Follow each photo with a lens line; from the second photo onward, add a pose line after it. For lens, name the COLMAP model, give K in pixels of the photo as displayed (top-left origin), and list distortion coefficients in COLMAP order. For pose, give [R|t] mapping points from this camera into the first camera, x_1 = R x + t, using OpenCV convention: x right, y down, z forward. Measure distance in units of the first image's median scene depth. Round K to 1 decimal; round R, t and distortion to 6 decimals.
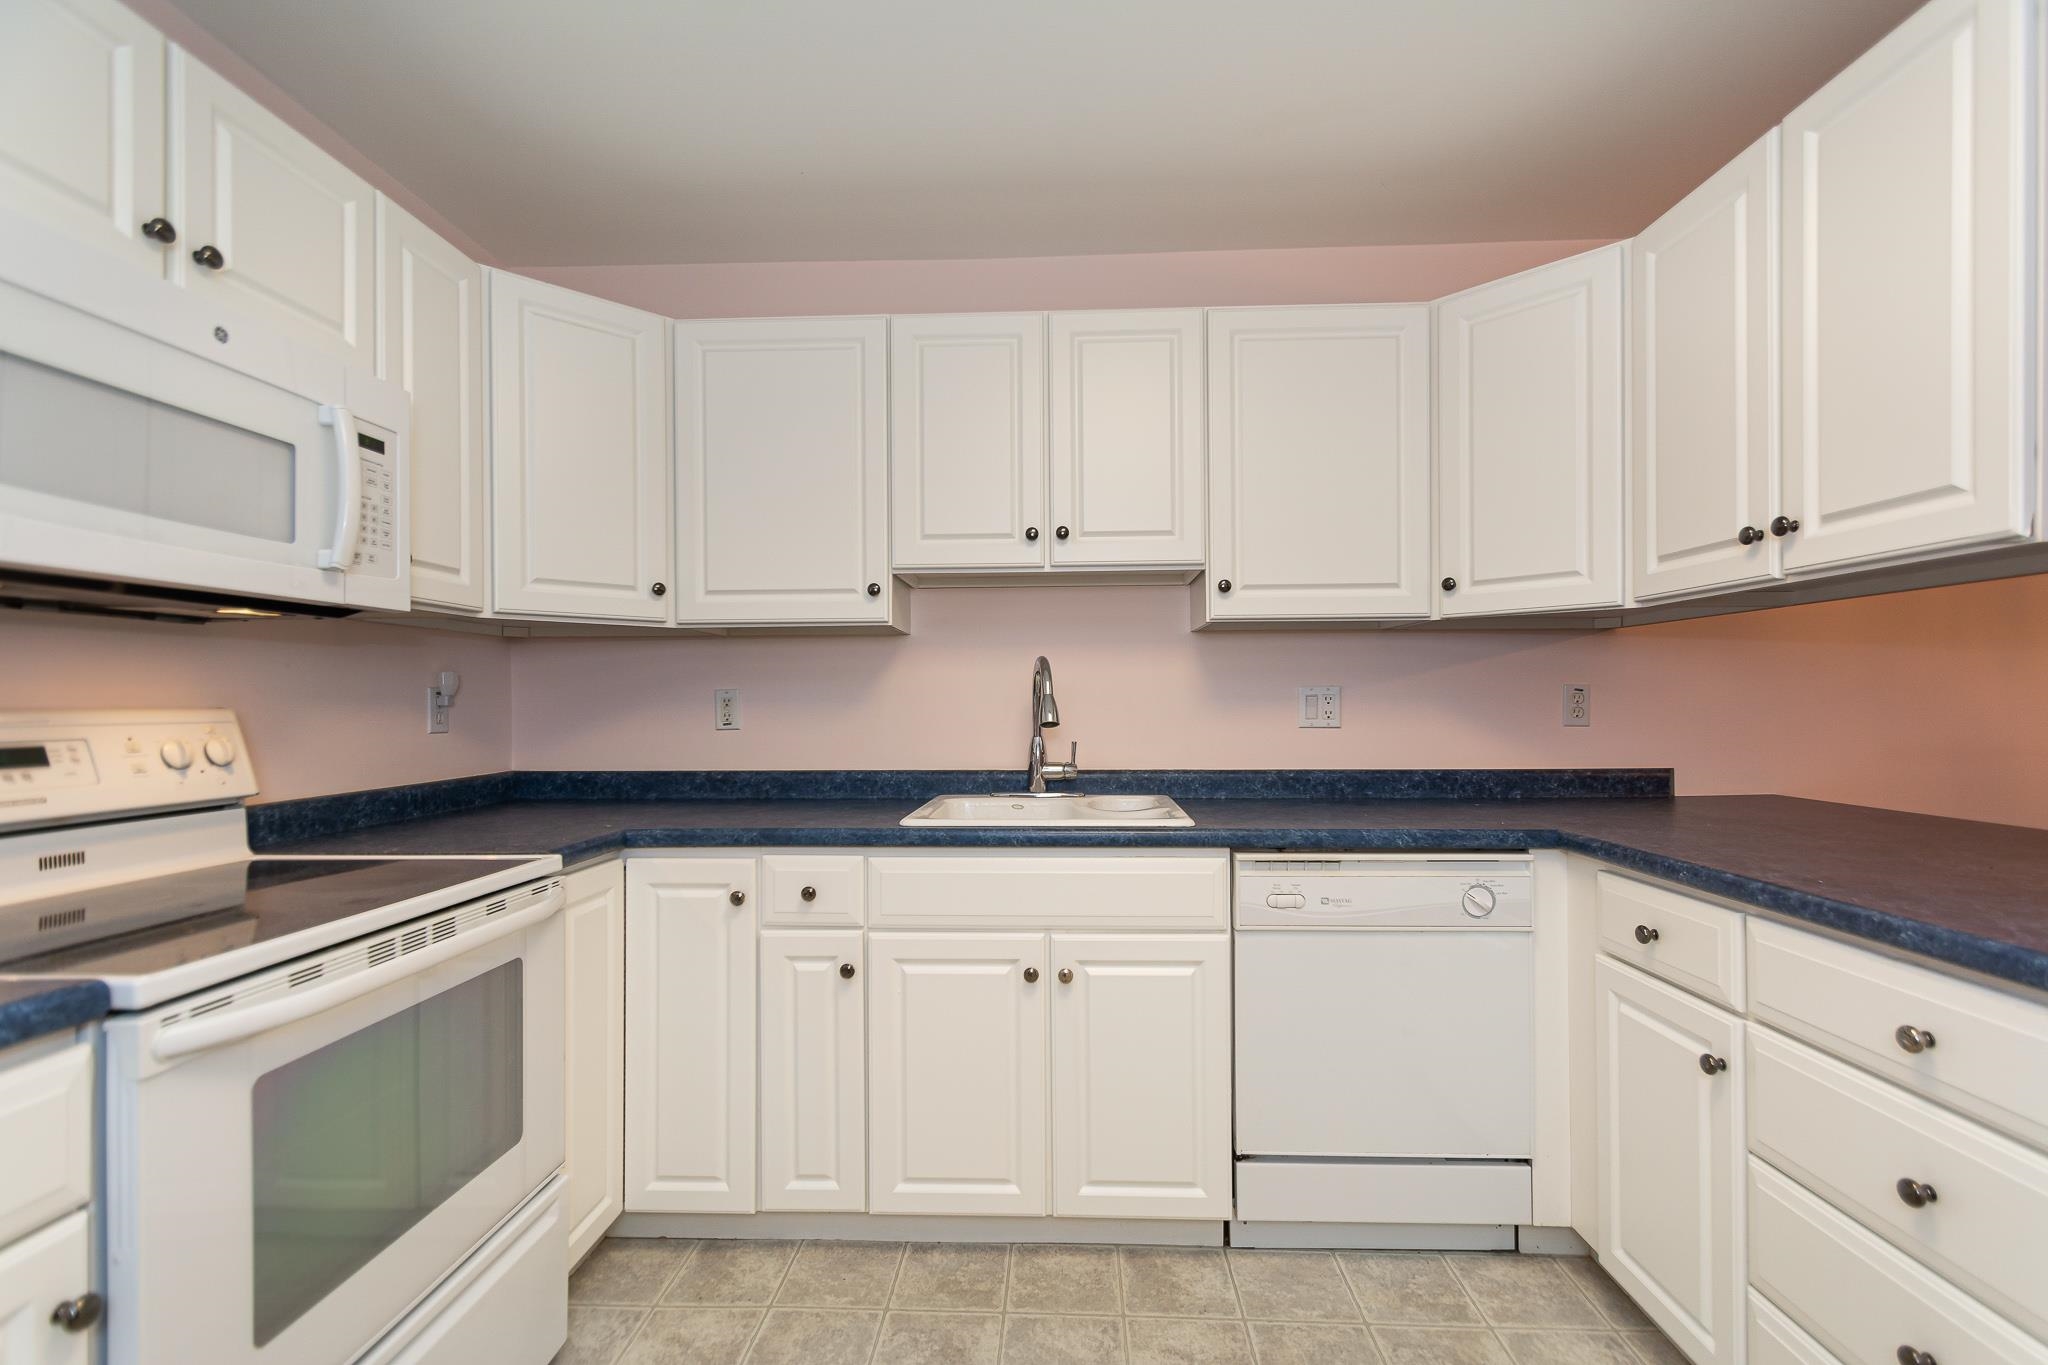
lens RADIAL K [[922.1, 0, 1022.7], [0, 922.1, 697.7], [0, 0, 1]] dist [0.009353, -0.001728]
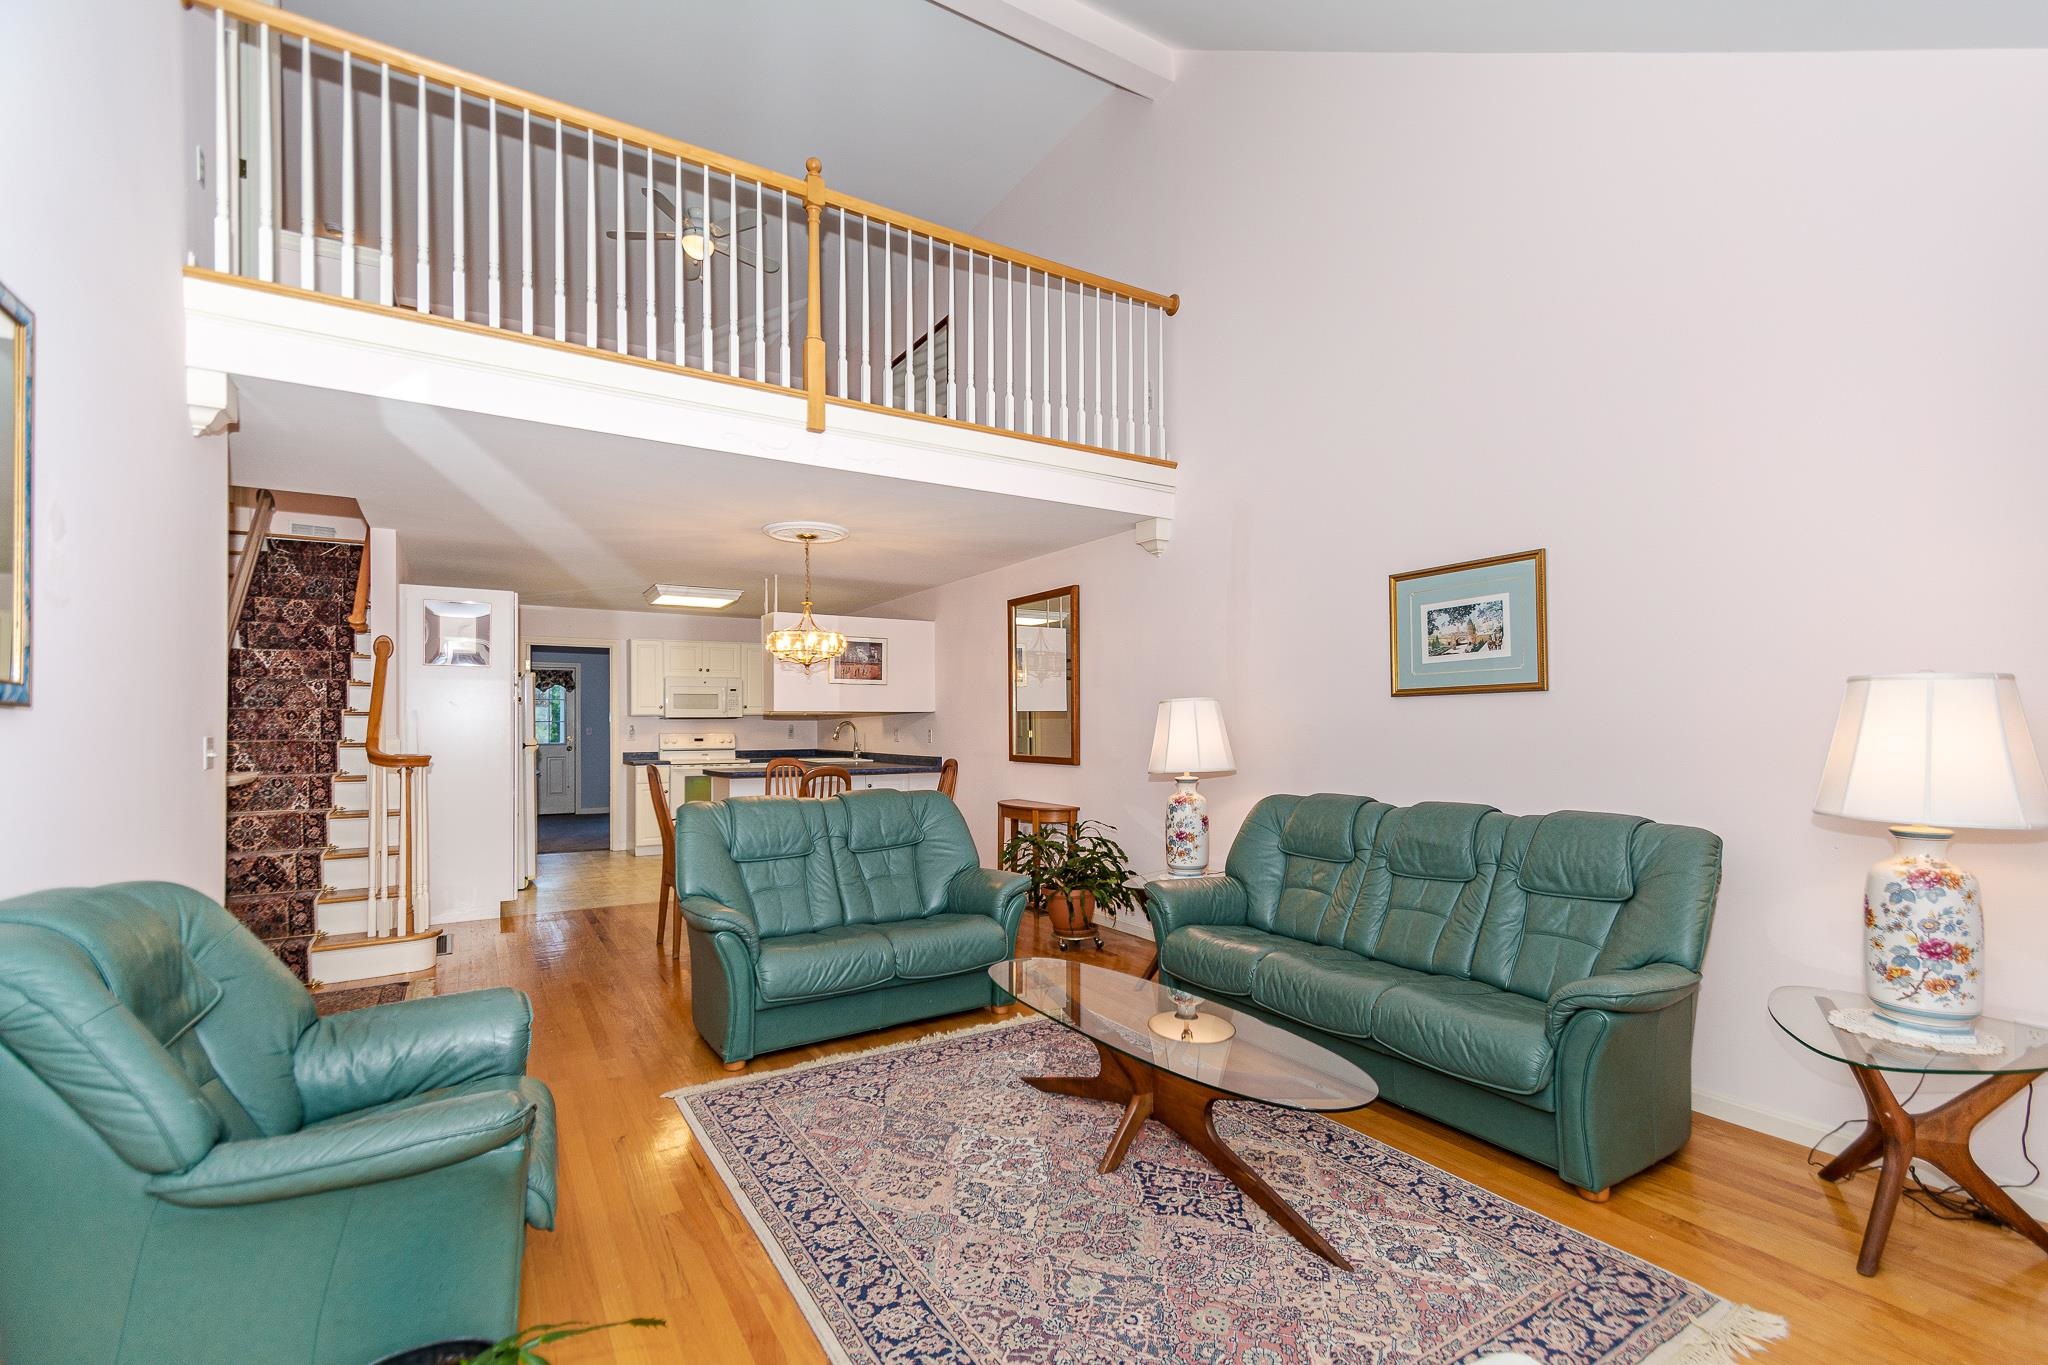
lens RADIAL K [[922.1, 0, 1029.9], [0, 922.1, 719.7], [0, 0, 1]] dist [0.009353, -0.001728]
pose [[0.558579, -0.001064, -0.829451, 4.435565], [0.001427, 0.999999, -0.000322, -0.060953], [0.829450, -0.001004, 0.558579, -0.630310]]
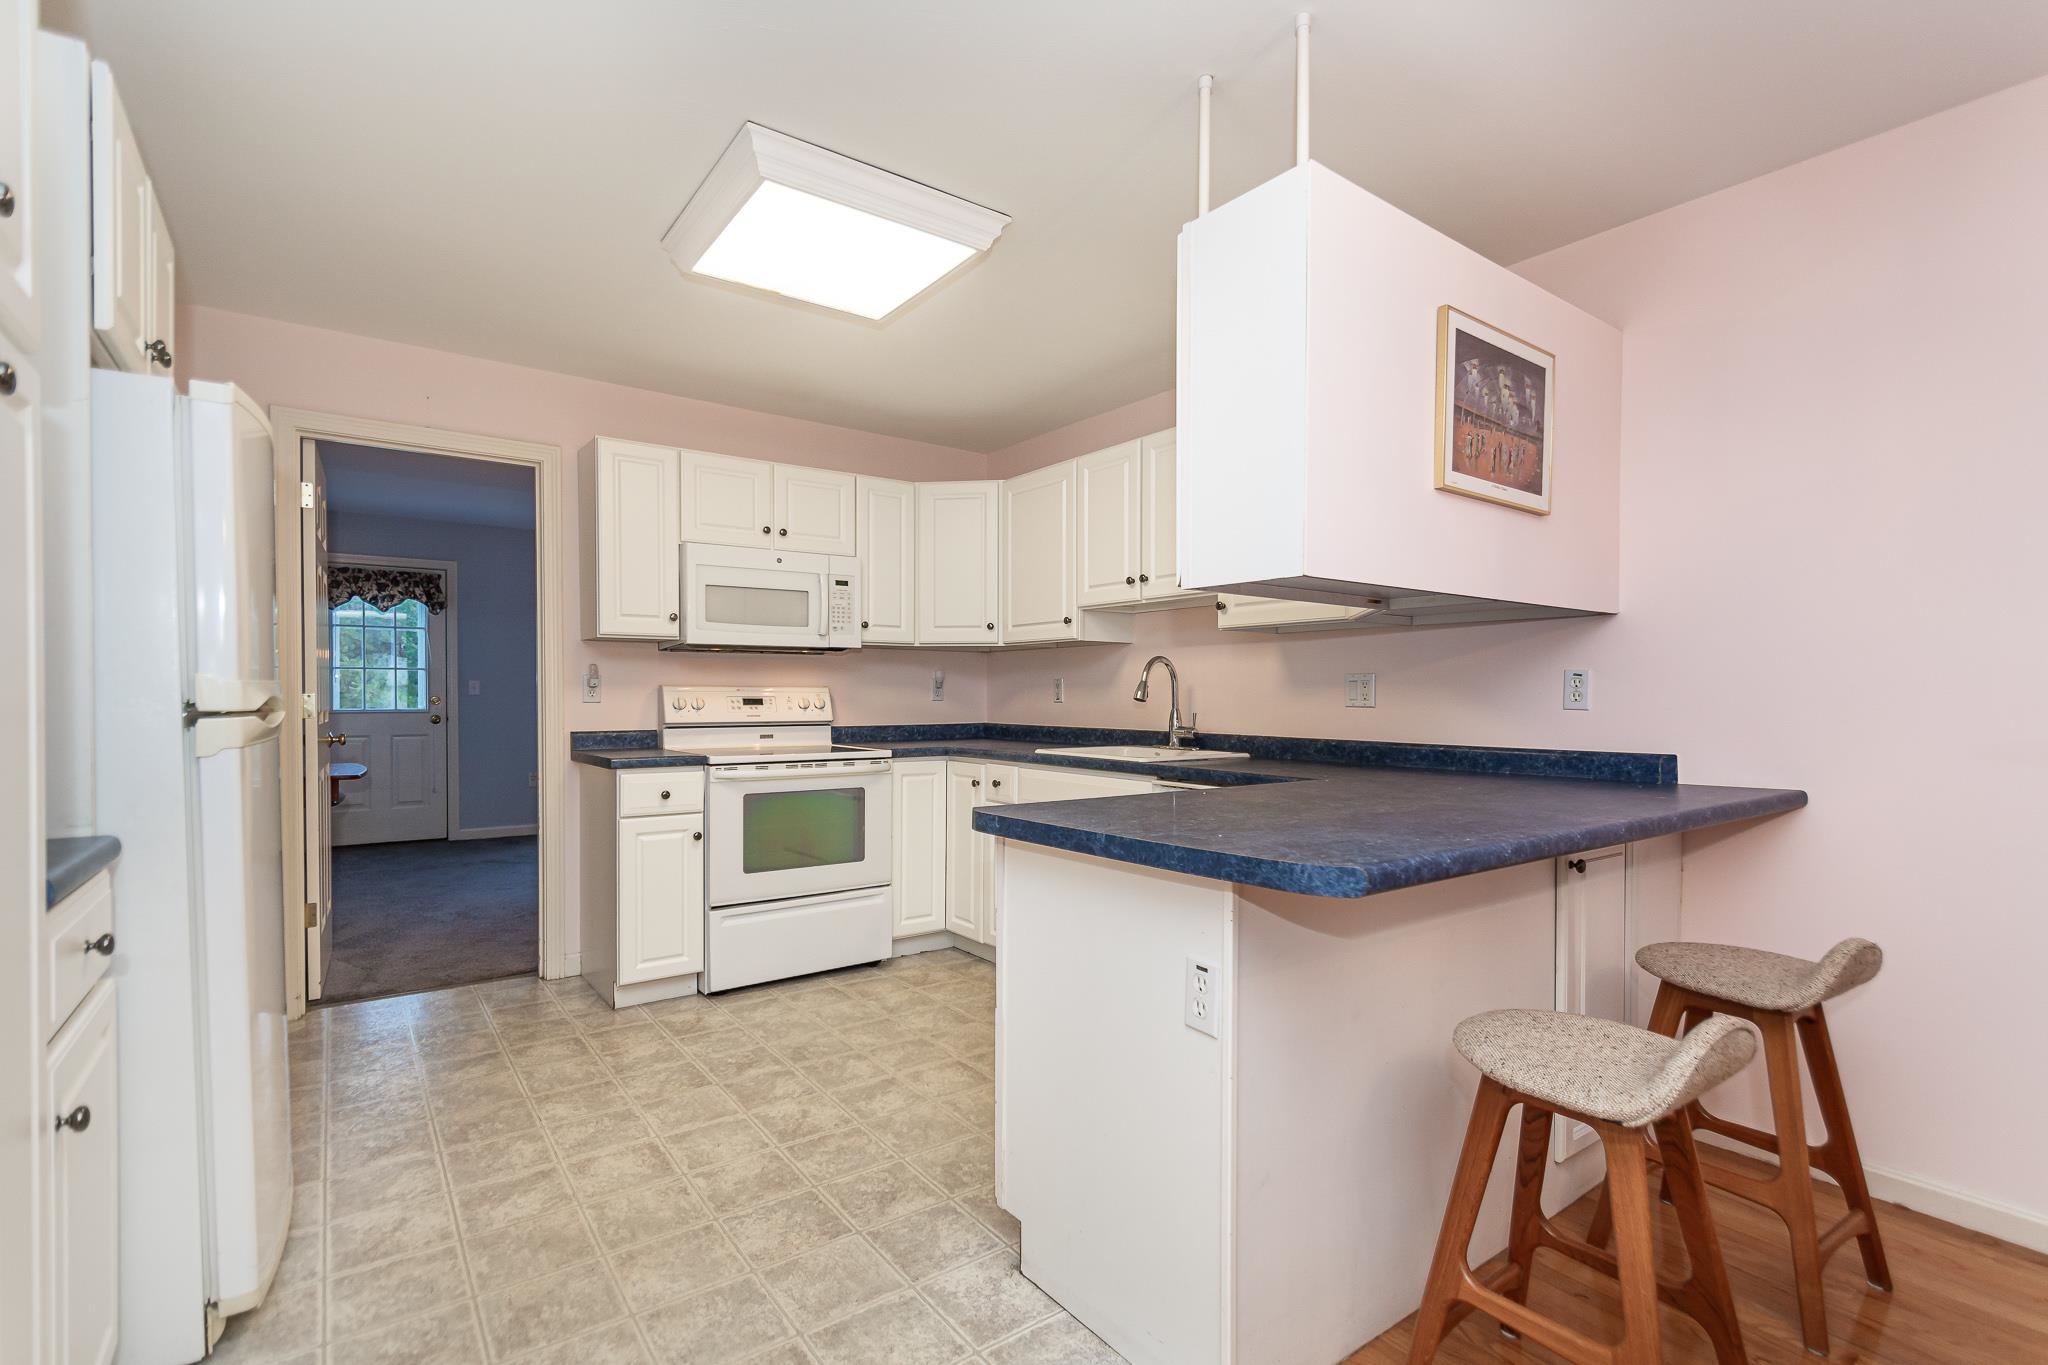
lens RADIAL K [[922.1, 0, 1016.4], [0, 922.1, 708.1], [0, 0, 1]] dist [0.009353, -0.001728]
pose [[0.632434, 0.019654, -0.774365, 1.295947], [-0.002574, 0.999726, 0.023272, 0.007609], [0.774610, -0.012725, 0.632311, -0.195446]]
